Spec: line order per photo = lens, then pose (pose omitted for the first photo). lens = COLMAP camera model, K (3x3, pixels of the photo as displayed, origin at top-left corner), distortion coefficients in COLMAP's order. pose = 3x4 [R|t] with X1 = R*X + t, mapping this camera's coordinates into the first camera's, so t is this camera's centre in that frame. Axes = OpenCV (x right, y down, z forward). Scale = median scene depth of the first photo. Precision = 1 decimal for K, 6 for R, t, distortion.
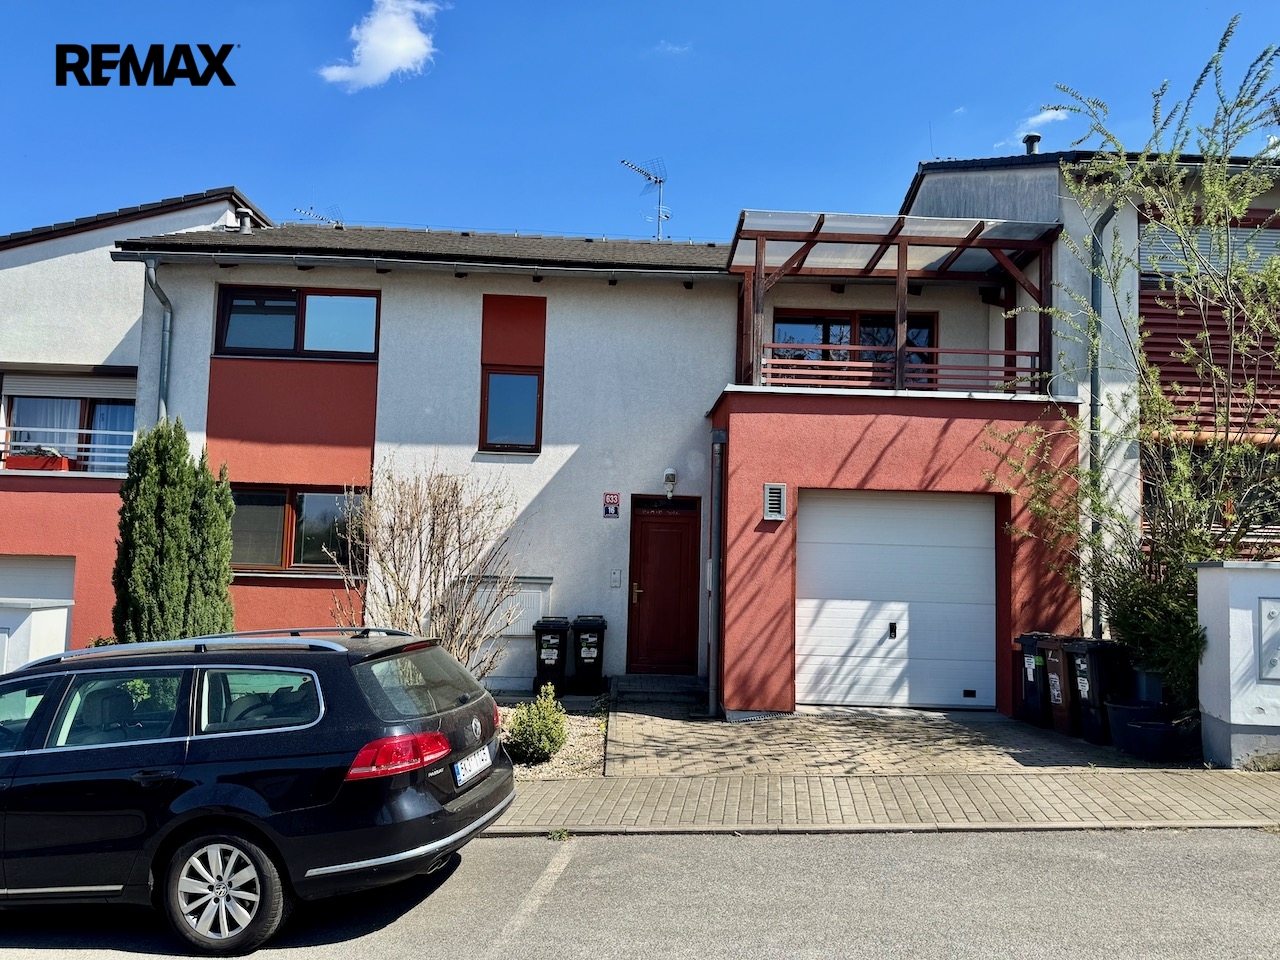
lens RADIAL K [[916.1, 0, 633.4], [0, 916.1, 489.6], [0, 0, 1]] dist [0.055537, -0.066337]
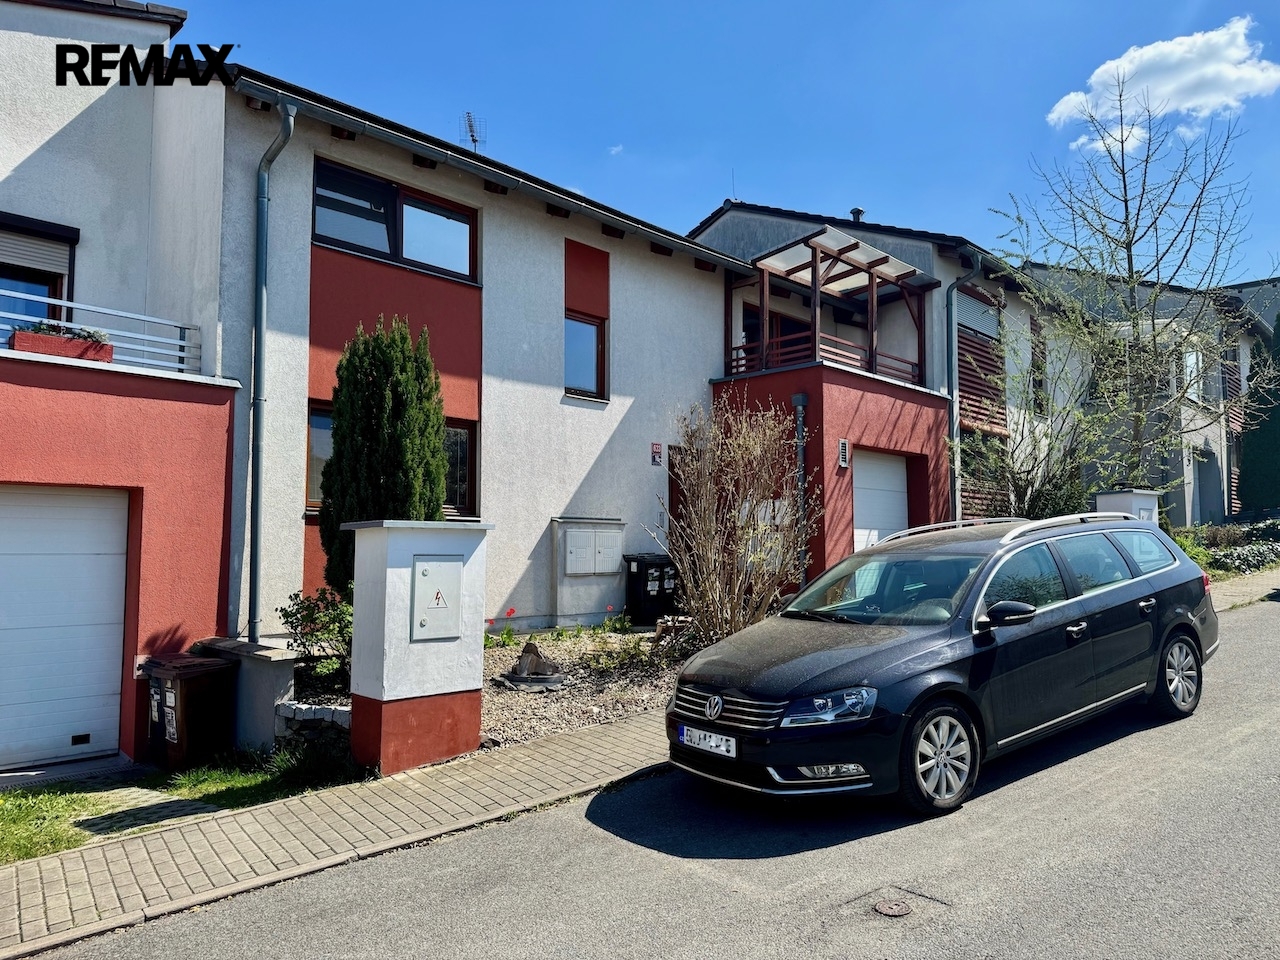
lens RADIAL K [[871.8, 0, 638.0], [0, 871.8, 508.9], [0, 0, 1]] dist [0.050403, 0.001655]
pose [[0.711339, -0.000996, 0.702848, -0.782553], [-0.021600, 0.999496, 0.023277, 0.059485], [-0.702517, -0.031739, 0.710959, 0.258965]]
